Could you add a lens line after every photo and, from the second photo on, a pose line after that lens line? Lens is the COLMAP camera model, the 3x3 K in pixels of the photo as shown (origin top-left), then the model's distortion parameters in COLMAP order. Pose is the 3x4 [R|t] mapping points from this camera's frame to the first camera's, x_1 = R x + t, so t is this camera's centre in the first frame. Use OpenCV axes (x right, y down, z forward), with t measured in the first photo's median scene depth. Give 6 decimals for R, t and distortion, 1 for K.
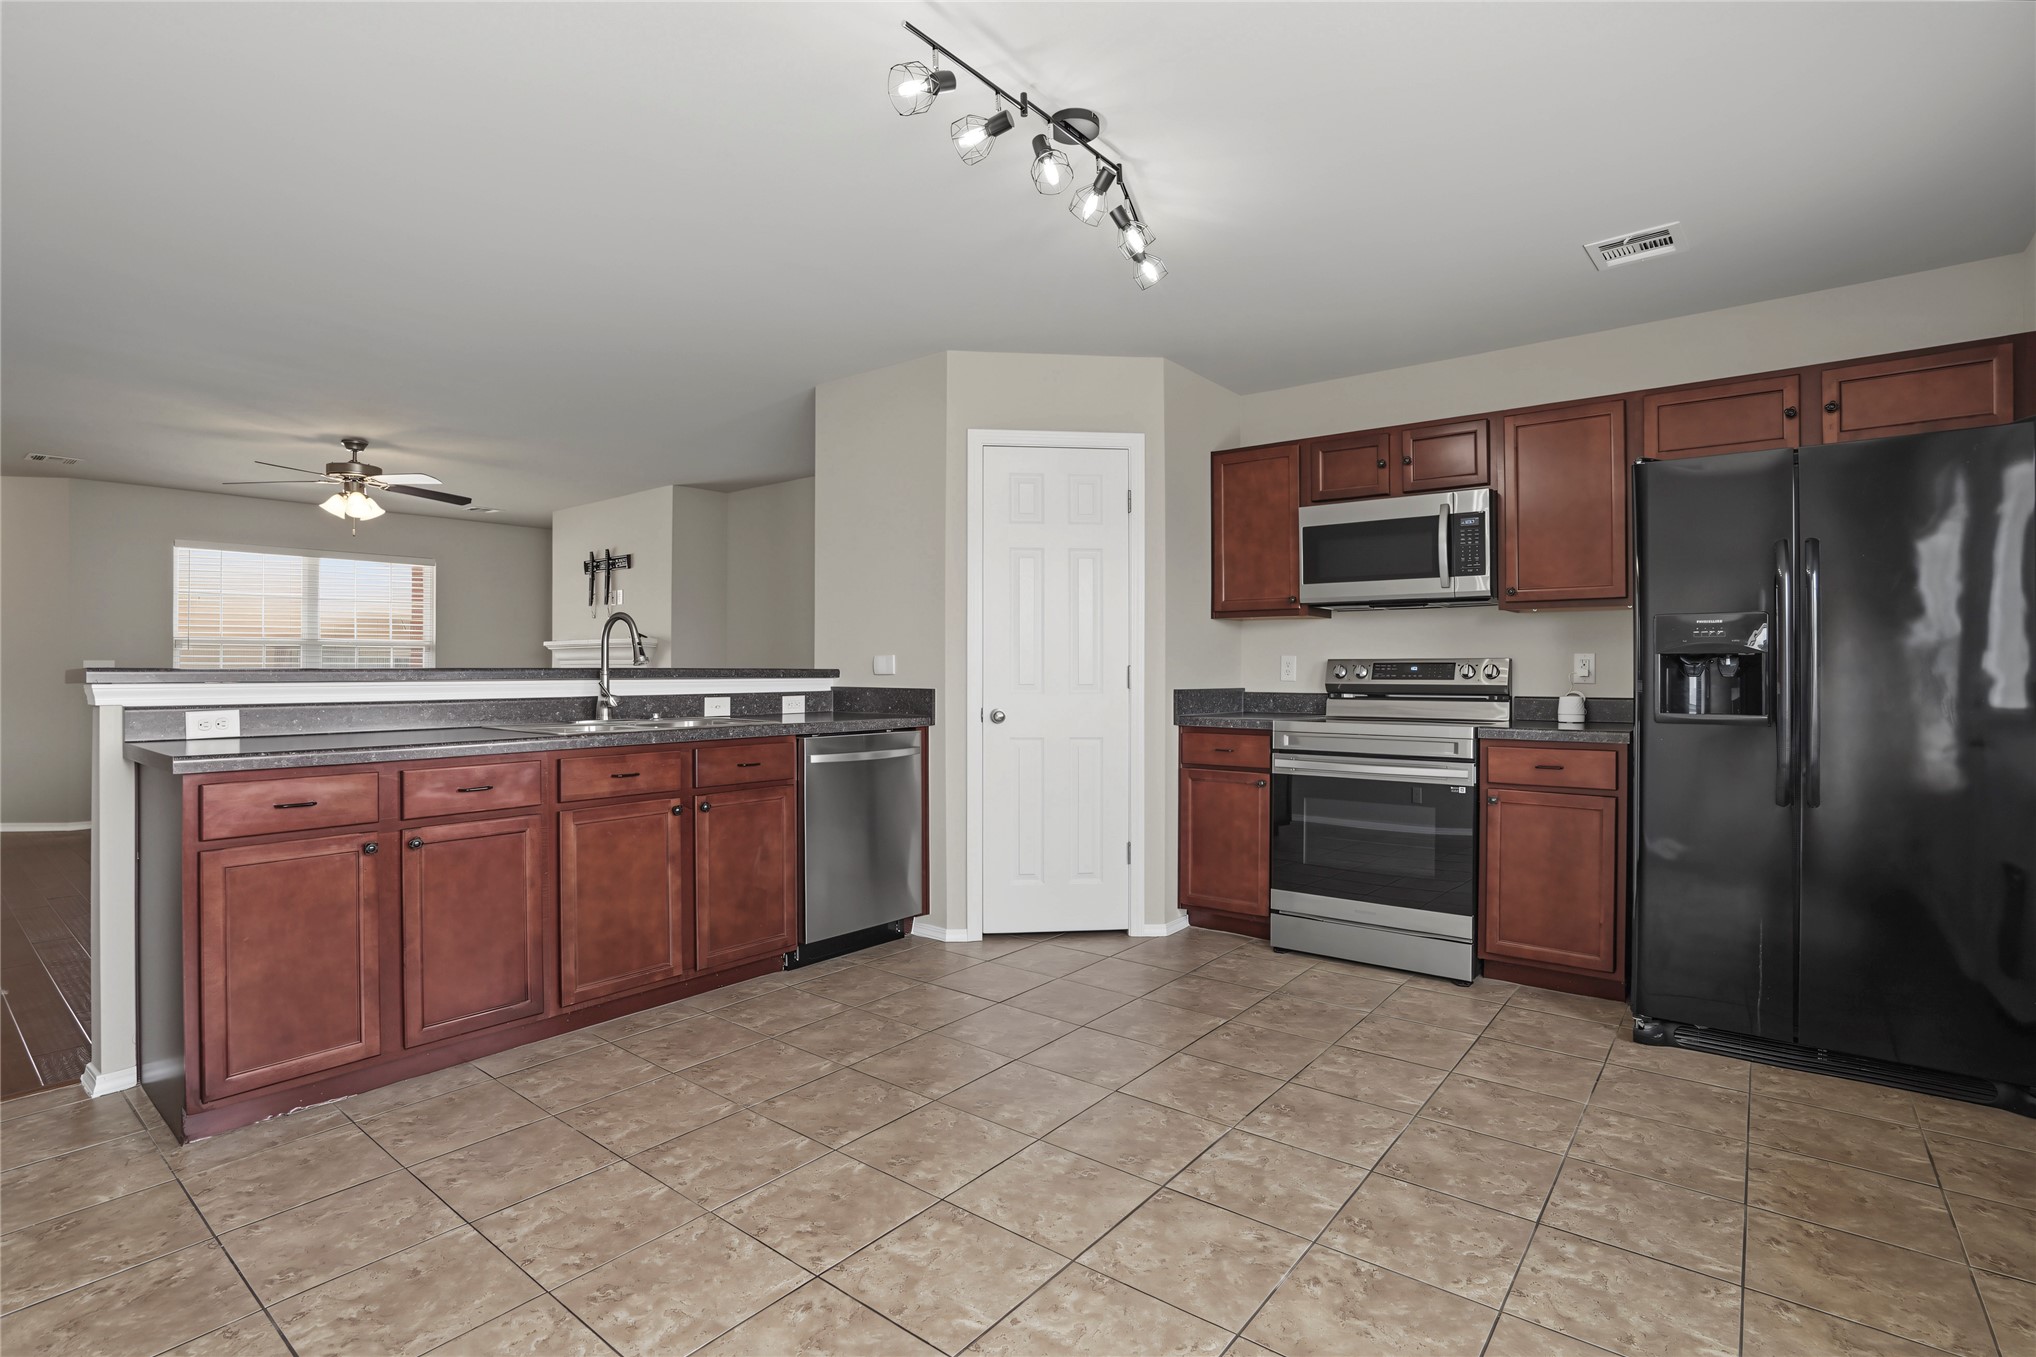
lens RADIAL K [[956.8, 0, 1024.6], [0, 956.8, 672.4], [0, 0, 1]] dist [-0.062189, 0.024007]
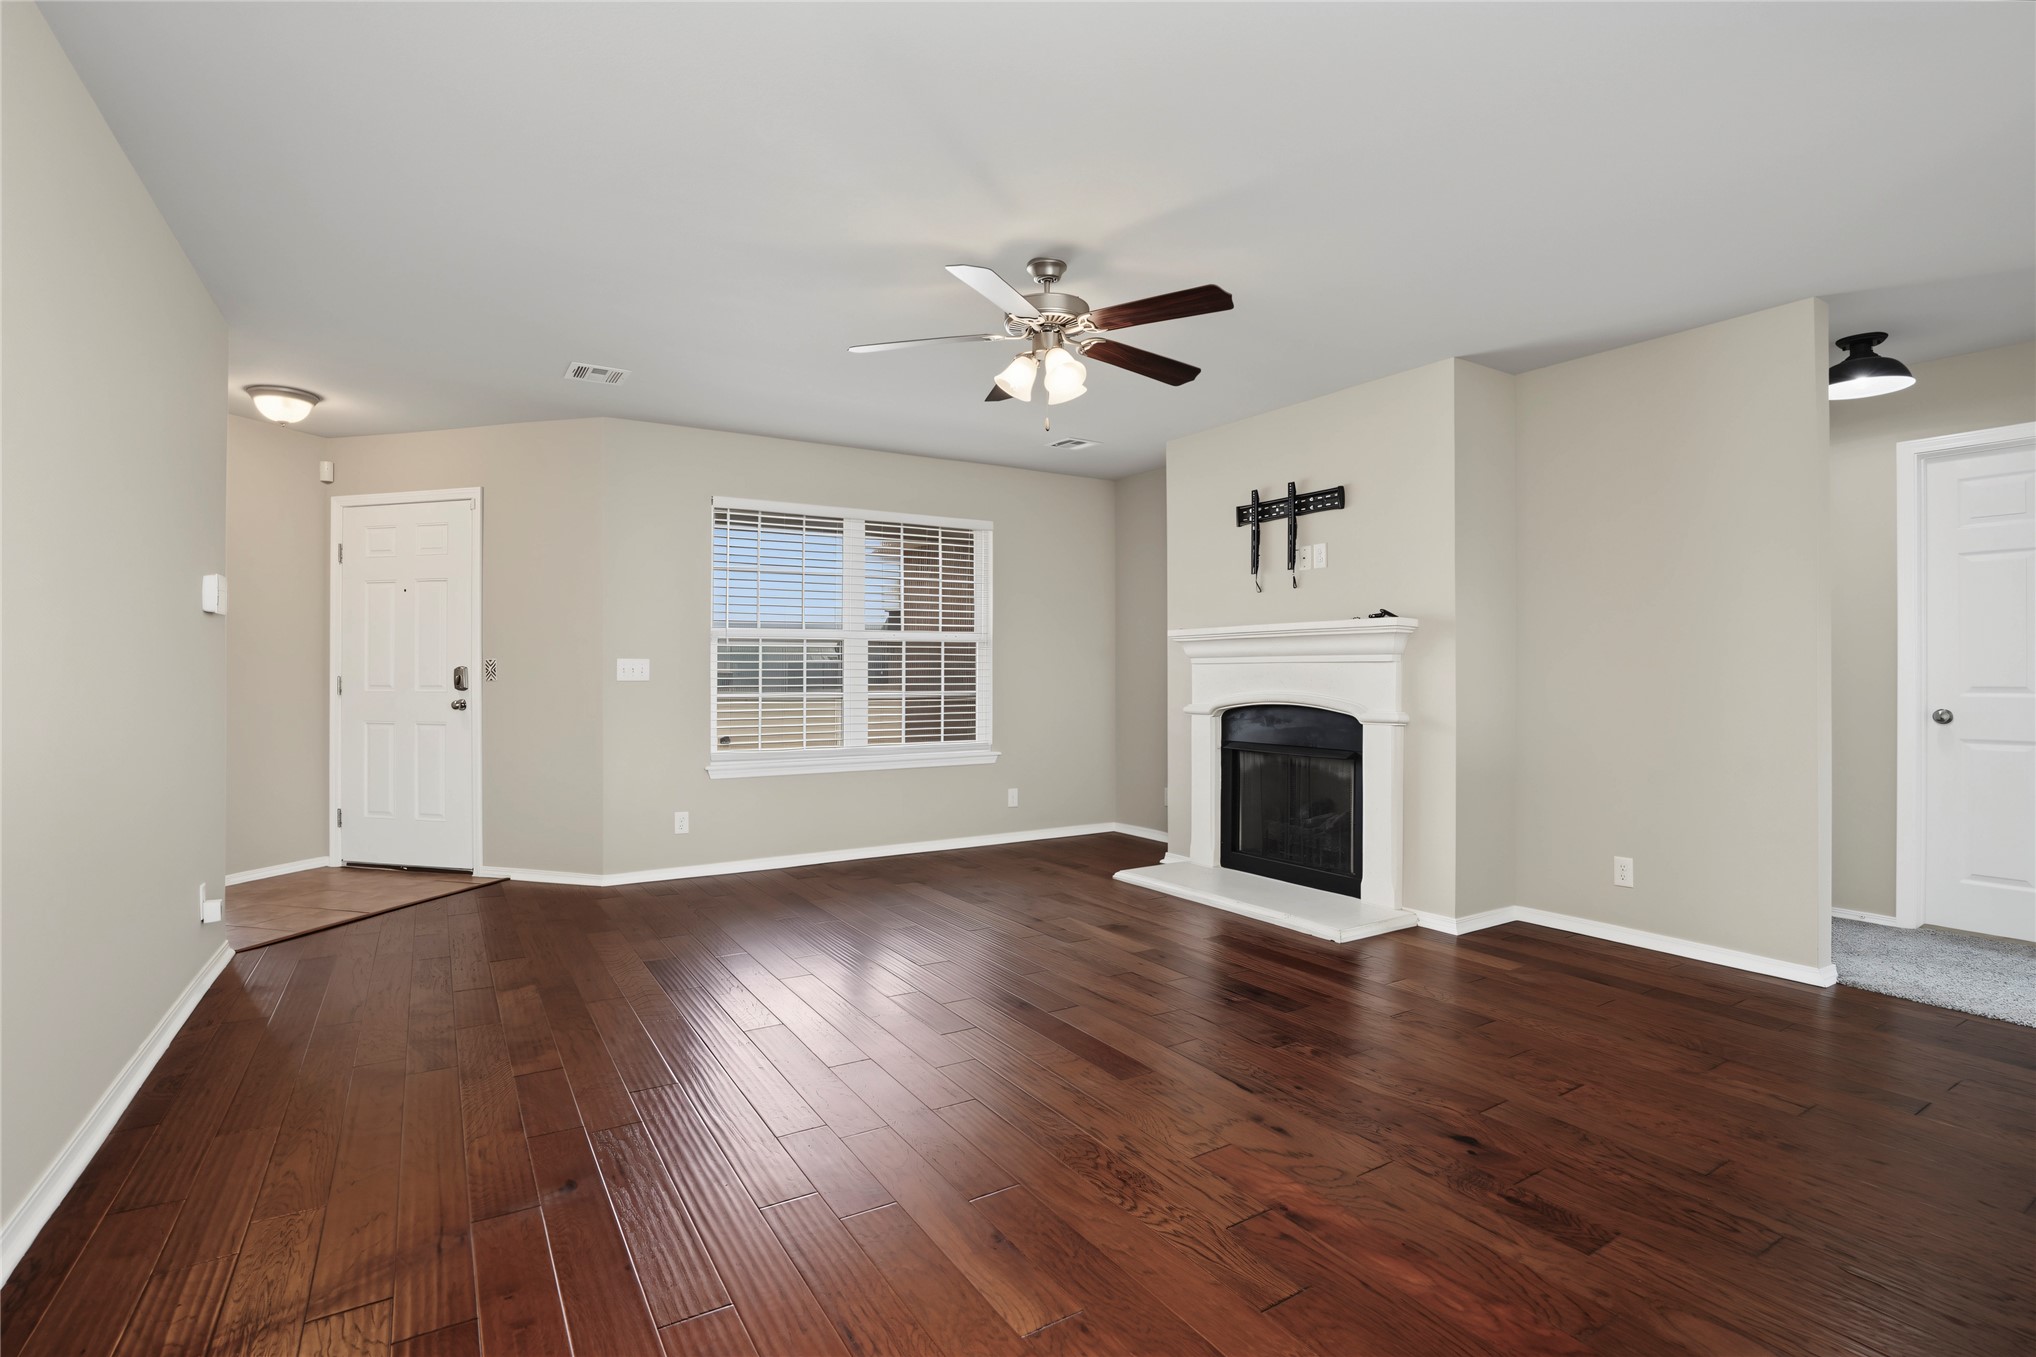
lens RADIAL K [[969.1, 0, 1017.7], [0, 969.1, 679.3], [0, 0, 1]] dist [-0.059280, 0.024643]
pose [[0.940684, 0.001687, -0.339280, -0.873390], [0.000125, 0.999986, 0.005318, -0.001759], [0.339284, -0.005045, 0.940670, 0.726077]]
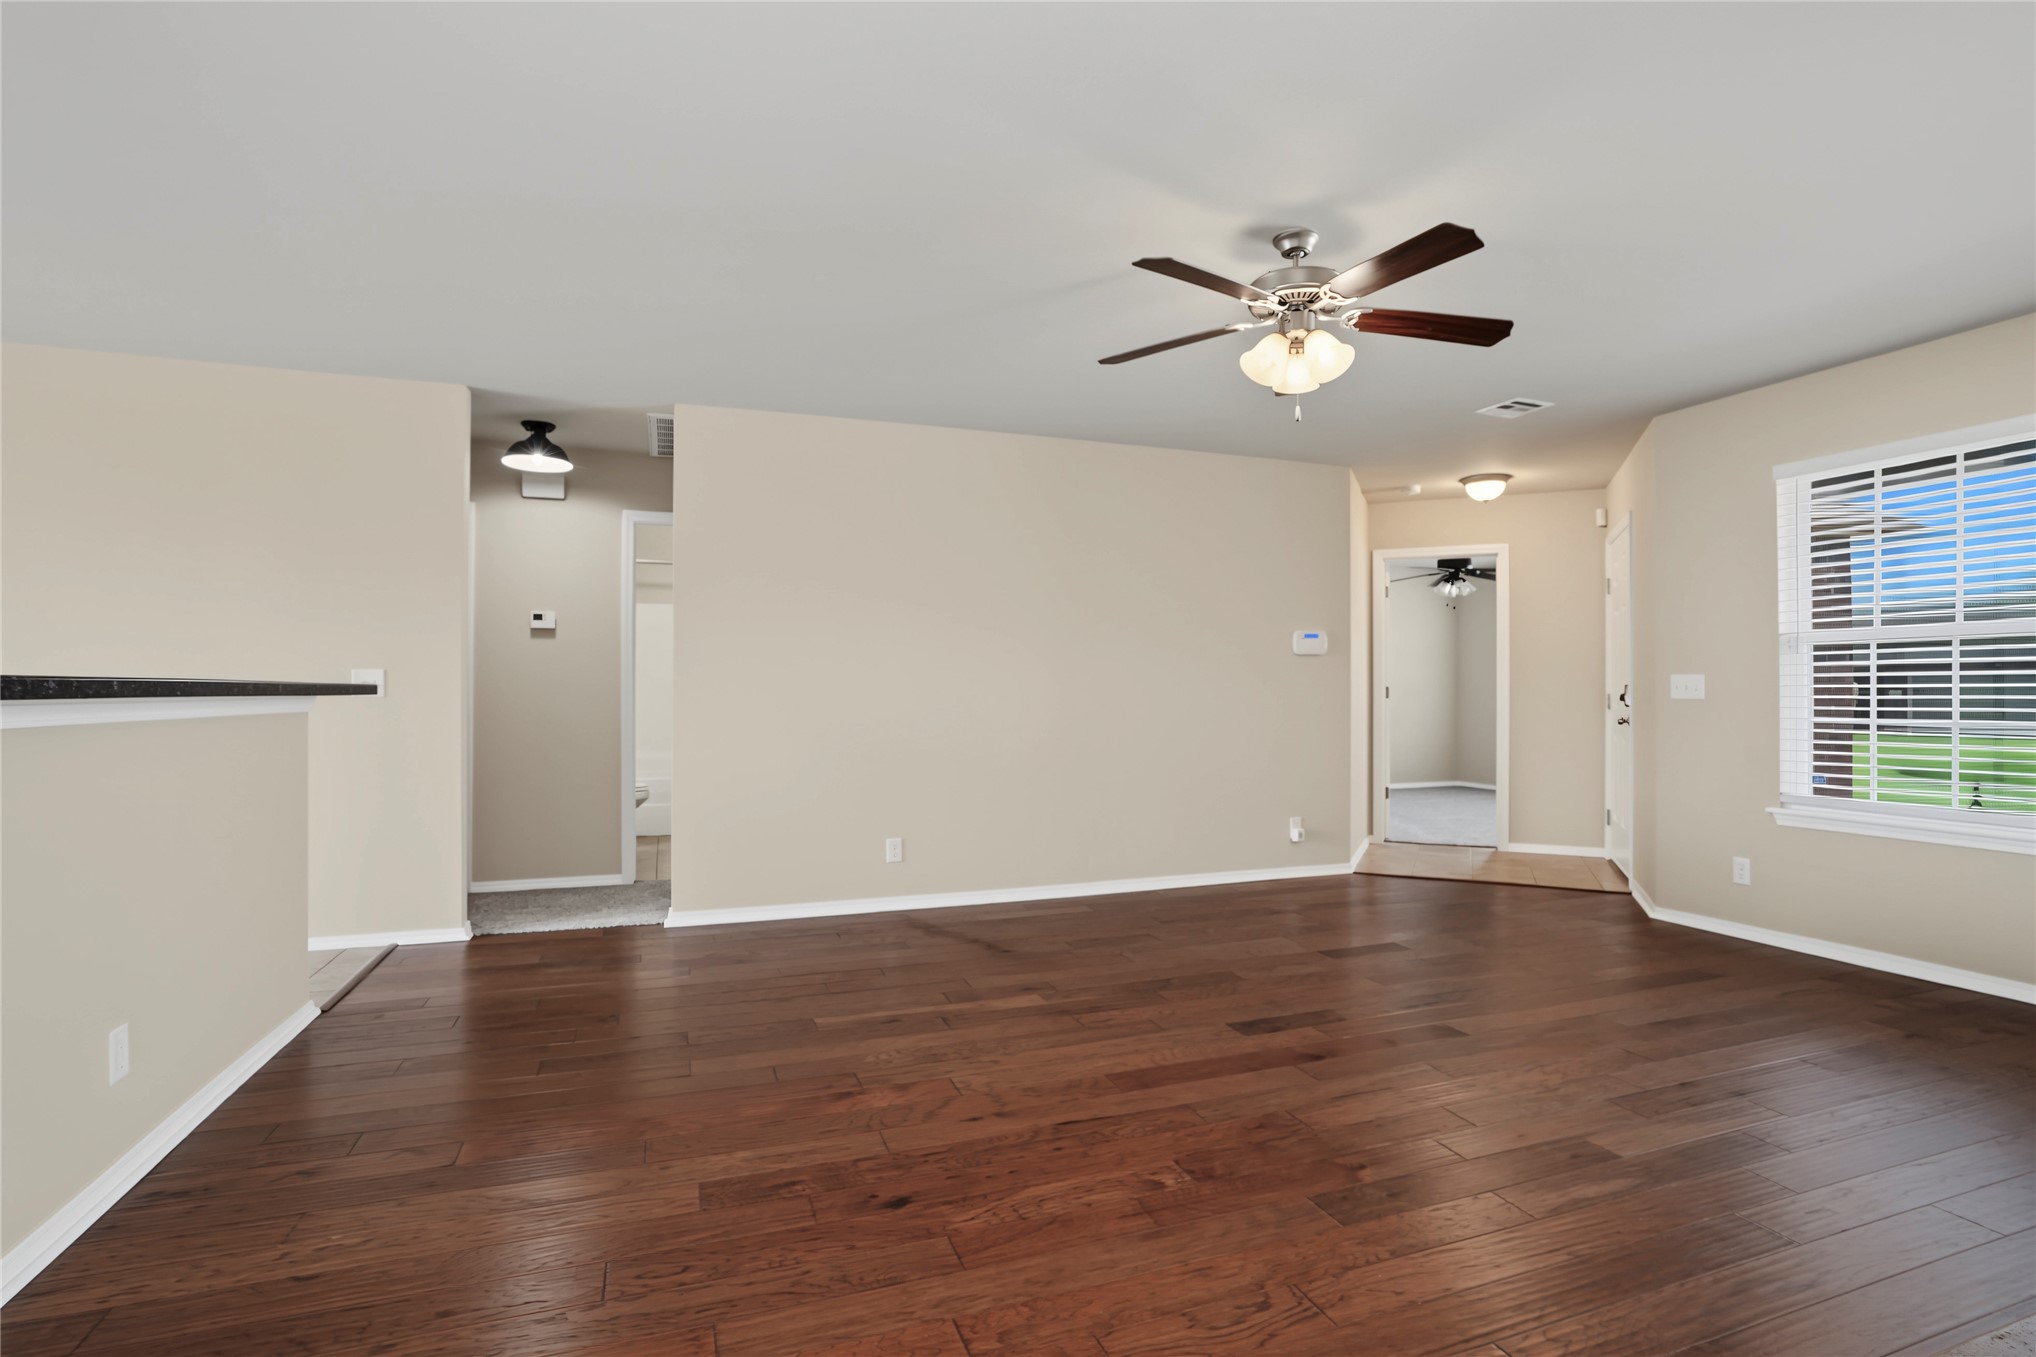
lens RADIAL K [[969.1, 0, 1017.7], [0, 969.1, 679.3], [0, 0, 1]] dist [-0.059280, 0.024643]
pose [[-0.527476, -0.010240, -0.849508, -0.317925], [-0.003088, 0.999944, -0.010136, -0.002369], [0.849564, -0.002723, -0.527478, 1.853794]]
